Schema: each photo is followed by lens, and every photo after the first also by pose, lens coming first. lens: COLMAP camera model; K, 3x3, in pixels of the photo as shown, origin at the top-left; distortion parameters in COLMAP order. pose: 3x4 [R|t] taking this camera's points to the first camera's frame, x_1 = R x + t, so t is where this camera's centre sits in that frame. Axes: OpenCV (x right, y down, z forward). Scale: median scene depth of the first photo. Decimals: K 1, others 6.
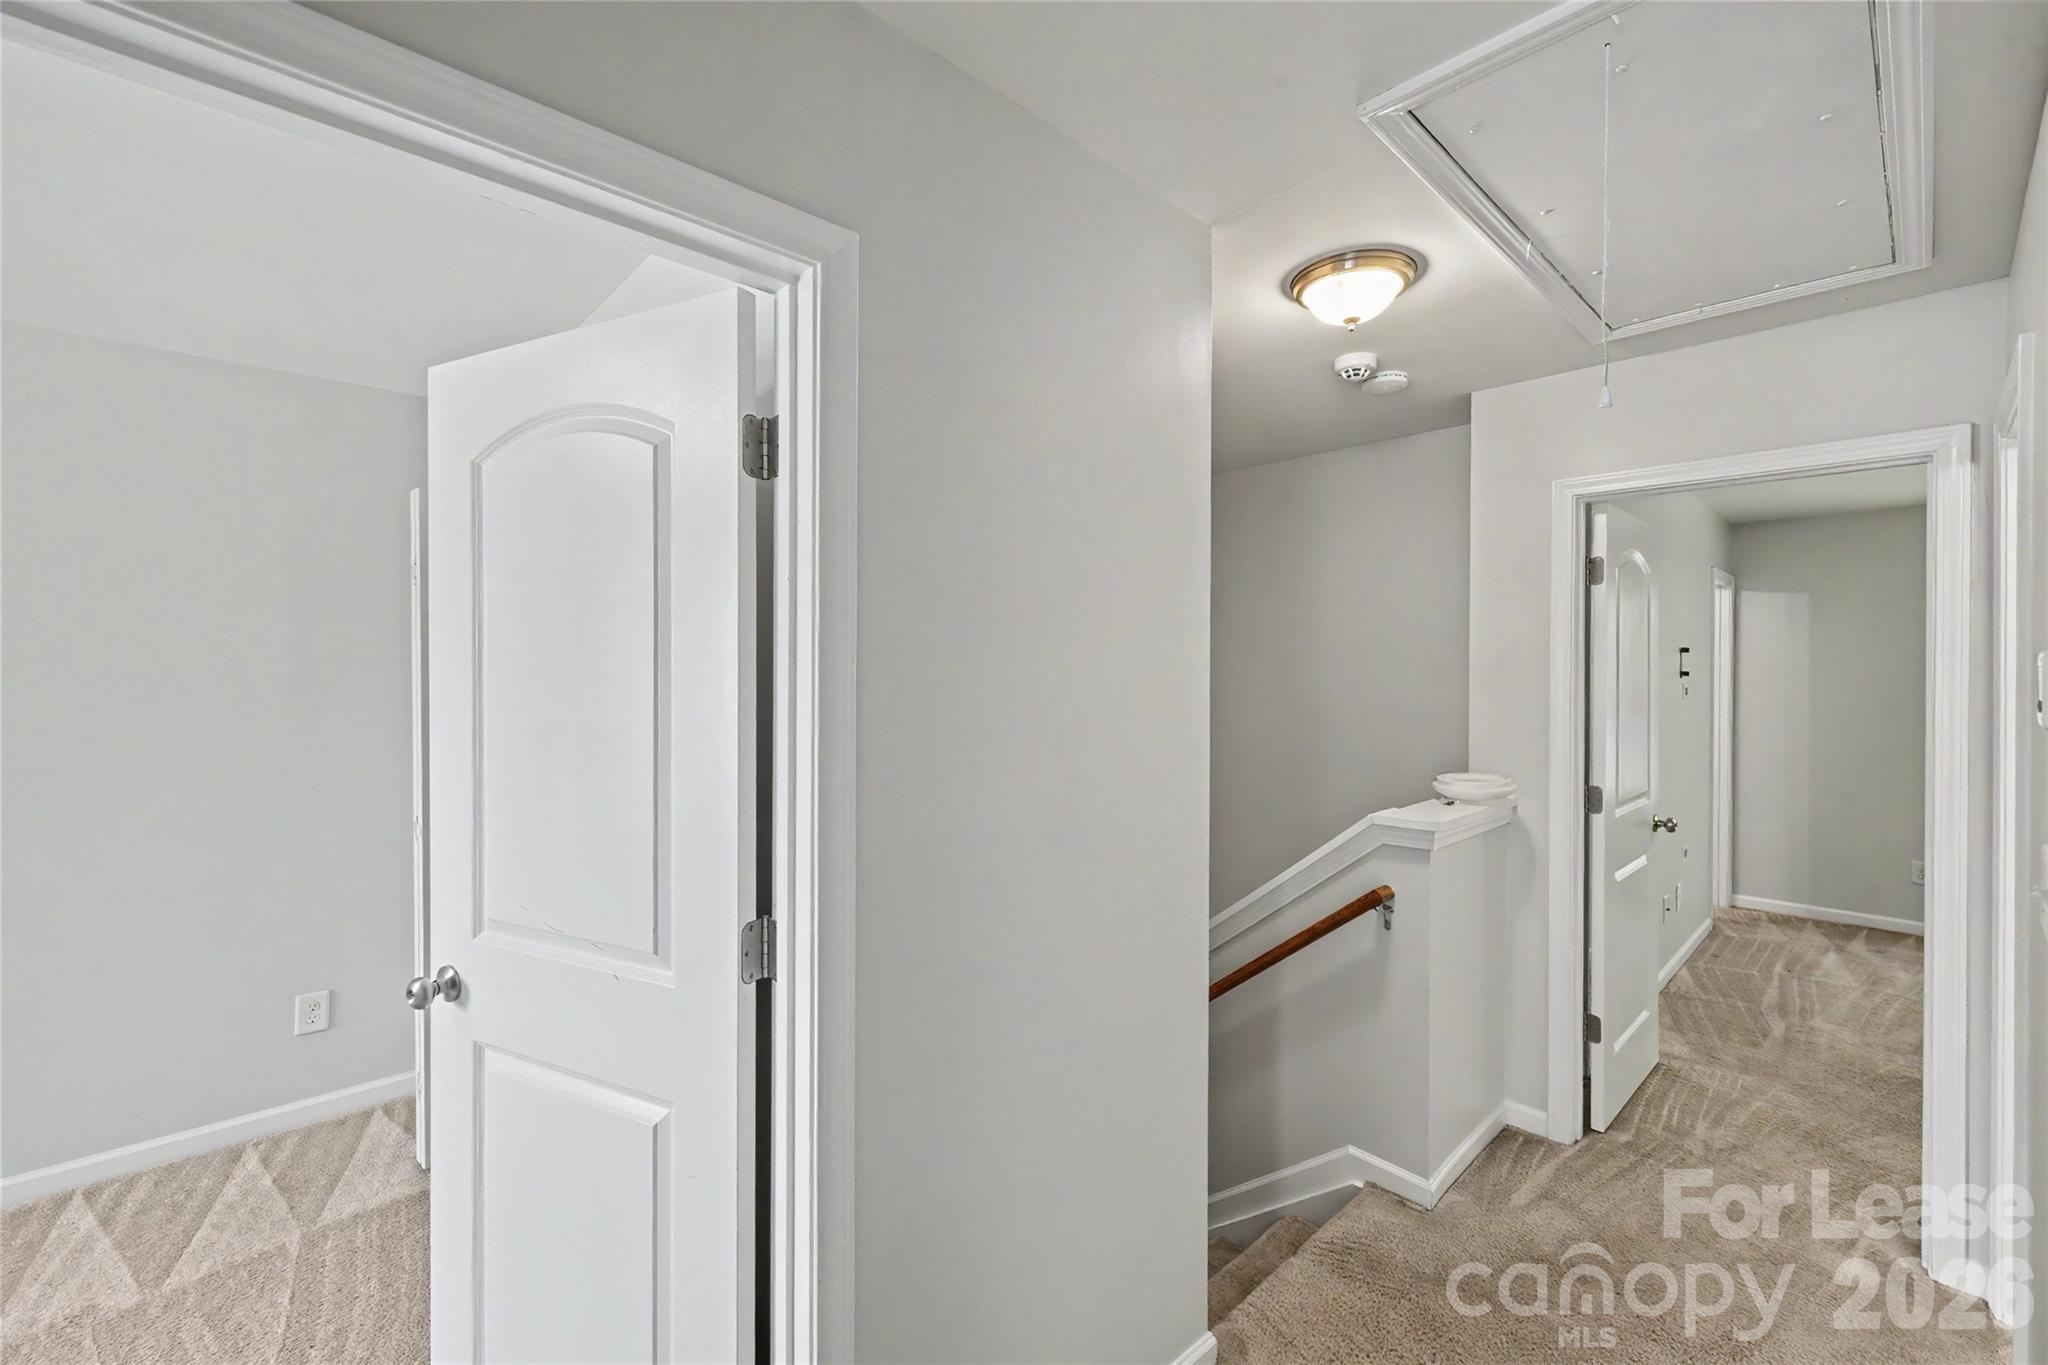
lens RADIAL K [[859.0, 0, 1013.1], [0, 859.0, 674.3], [0, 0, 1]] dist [0.003869, -0.000098]
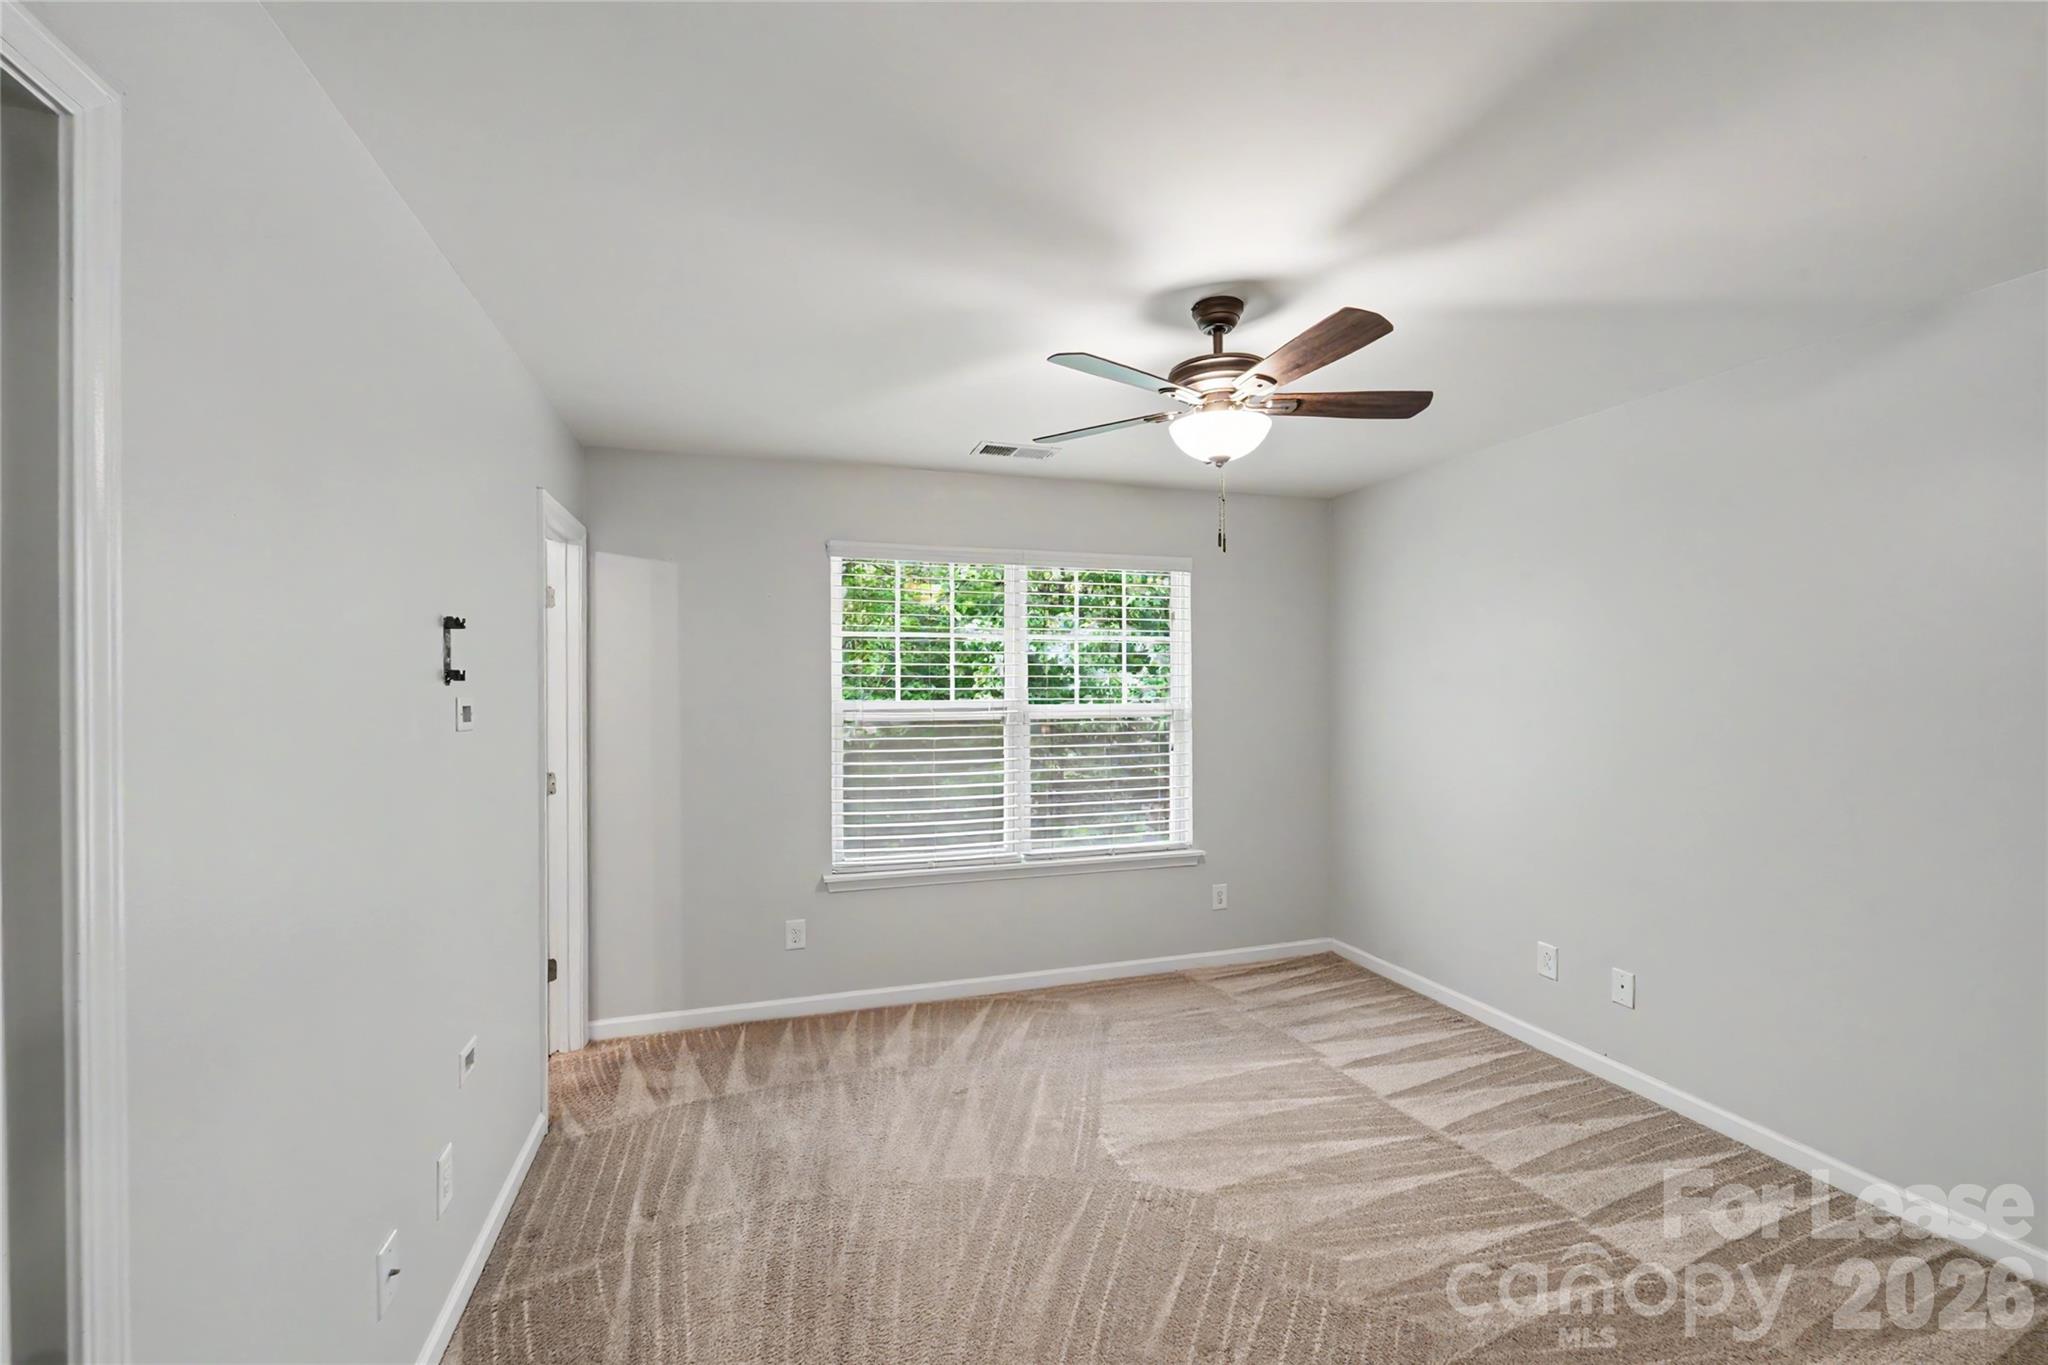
lens RADIAL K [[859.0, 0, 1018.7], [0, 859.0, 691.4], [0, 0, 1]] dist [0.003869, -0.000098]
pose [[0.444365, -0.011594, 0.895771, 0.492736], [0.005699, 0.999933, 0.010115, 0.004621], [-0.895828, 0.000610, 0.444401, 0.520448]]
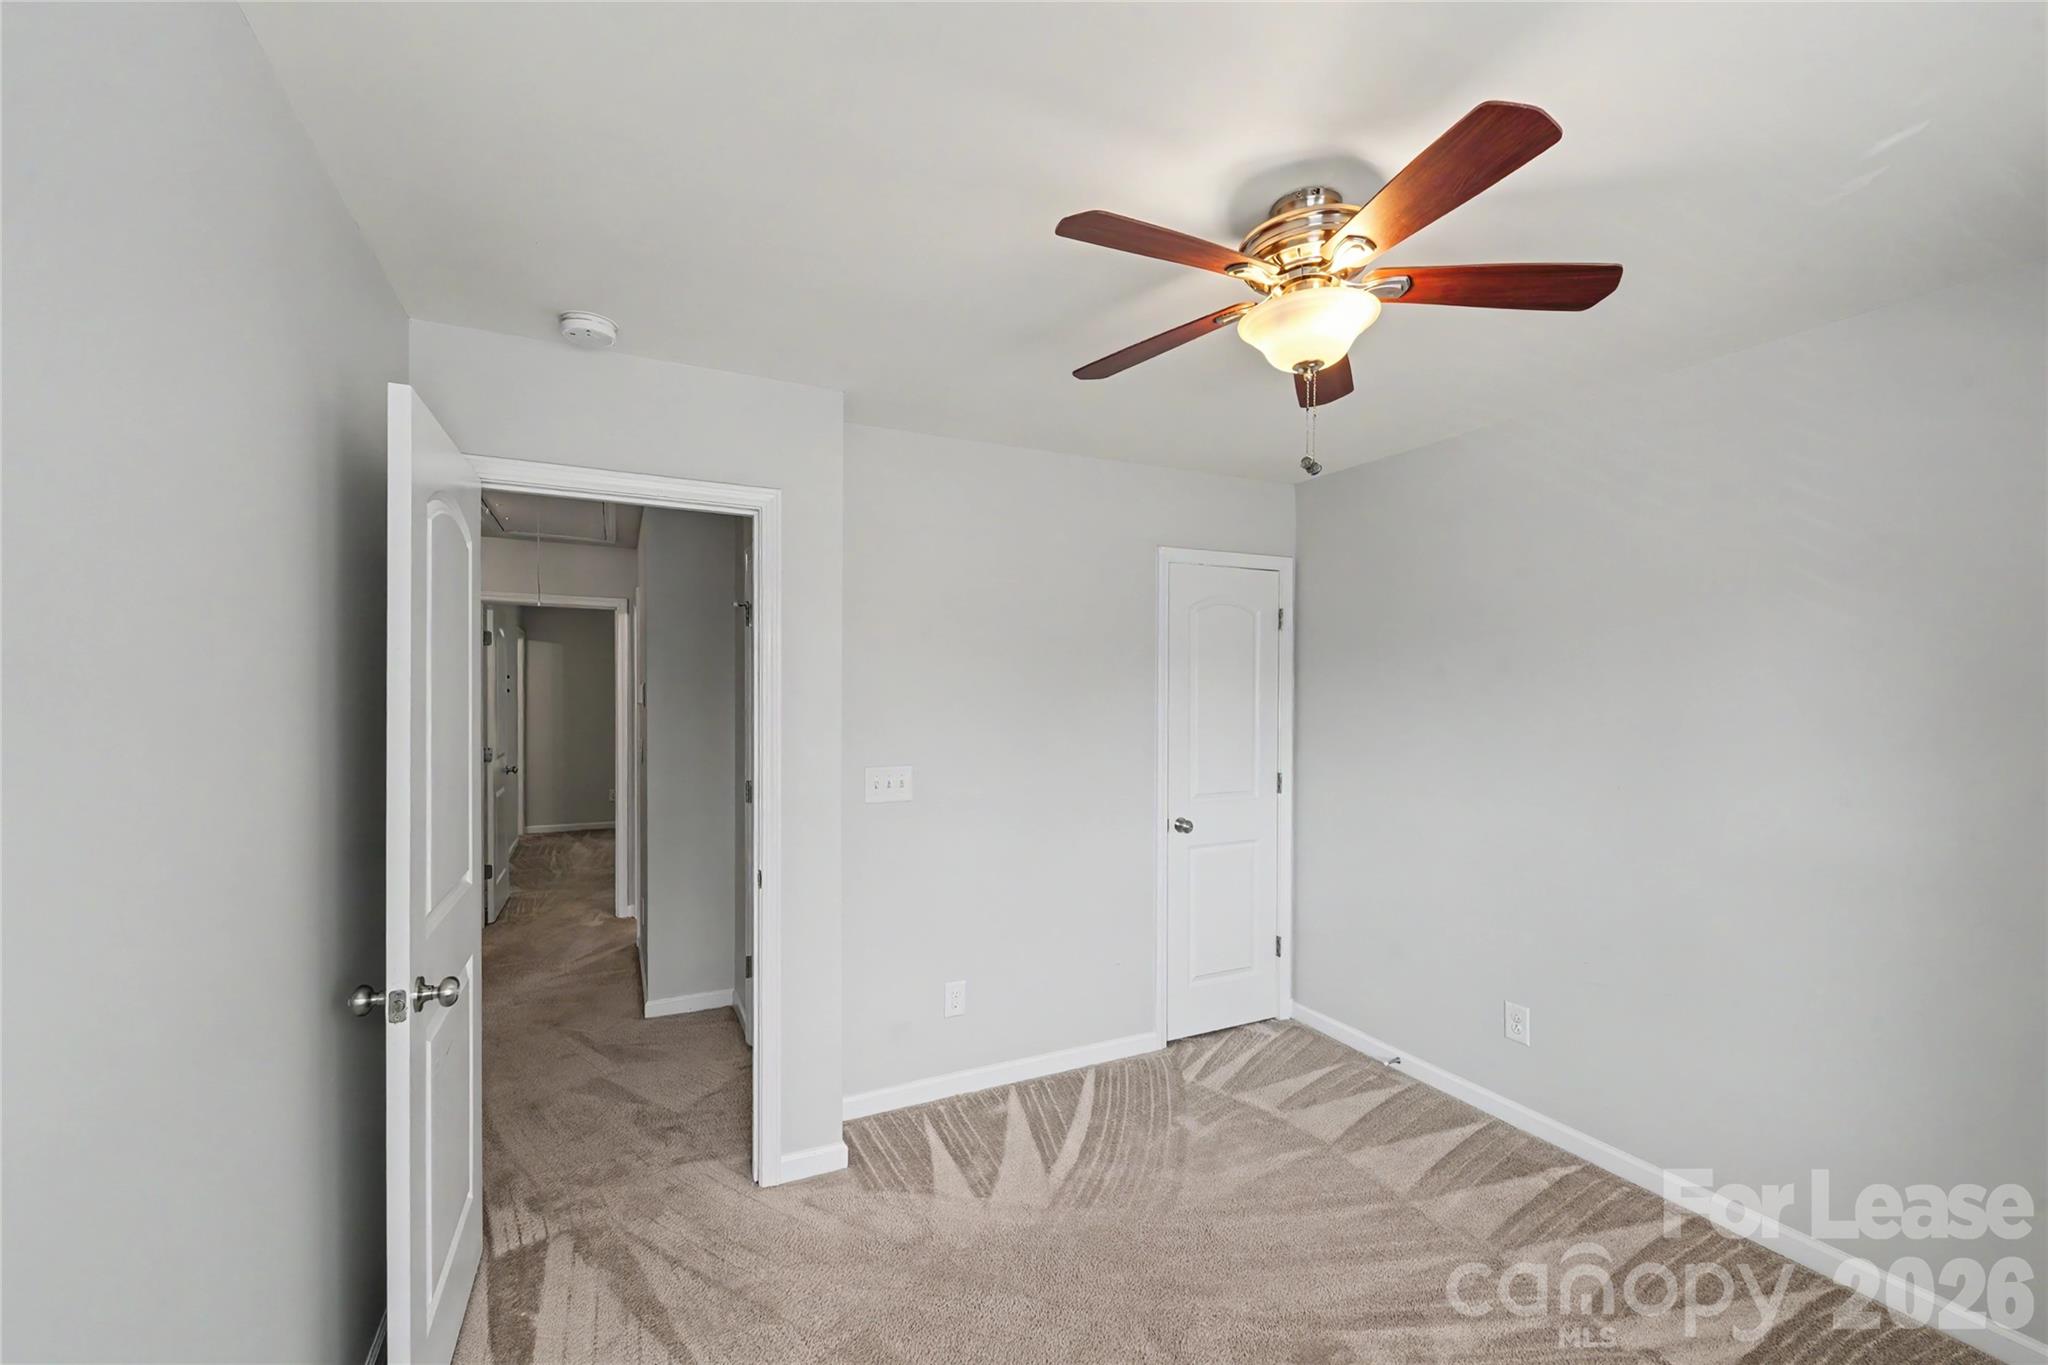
lens RADIAL K [[859.0, 0, 1019.2], [0, 859.0, 689.9], [0, 0, 1]] dist [0.003869, -0.000098]
pose [[0.310302, -0.004559, 0.950627, -0.505502], [0.006298, 0.999976, 0.002740, -0.001028], [-0.950617, 0.005136, 0.310324, -0.473149]]
